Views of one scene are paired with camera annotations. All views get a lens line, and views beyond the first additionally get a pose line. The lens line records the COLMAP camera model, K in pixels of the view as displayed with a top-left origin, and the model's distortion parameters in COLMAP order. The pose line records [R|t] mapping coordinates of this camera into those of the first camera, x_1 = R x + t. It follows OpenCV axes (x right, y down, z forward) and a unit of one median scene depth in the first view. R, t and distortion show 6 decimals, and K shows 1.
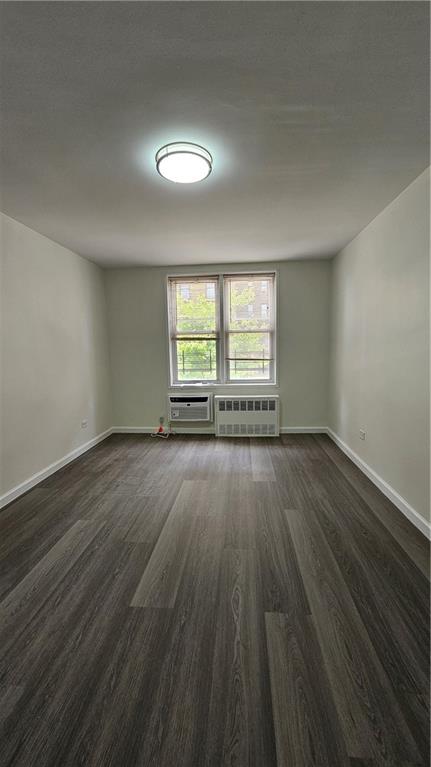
lens RADIAL K [[304.0, 0, 217.6], [0, 304.0, 384.9], [0, 0, 1]] dist [0.000109, -0.000023]
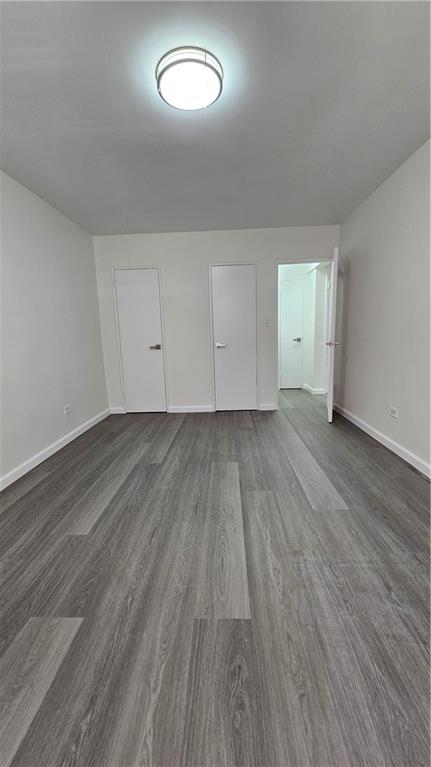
lens RADIAL K [[304.0, 0, 217.6], [0, 304.0, 384.9], [0, 0, 1]] dist [0.000109, -0.000023]
pose [[-0.997383, 0.061763, -0.037584, -0.106139], [0.048306, 0.956053, 0.289186, -0.158083], [0.053793, 0.286613, -0.956535, 1.964765]]
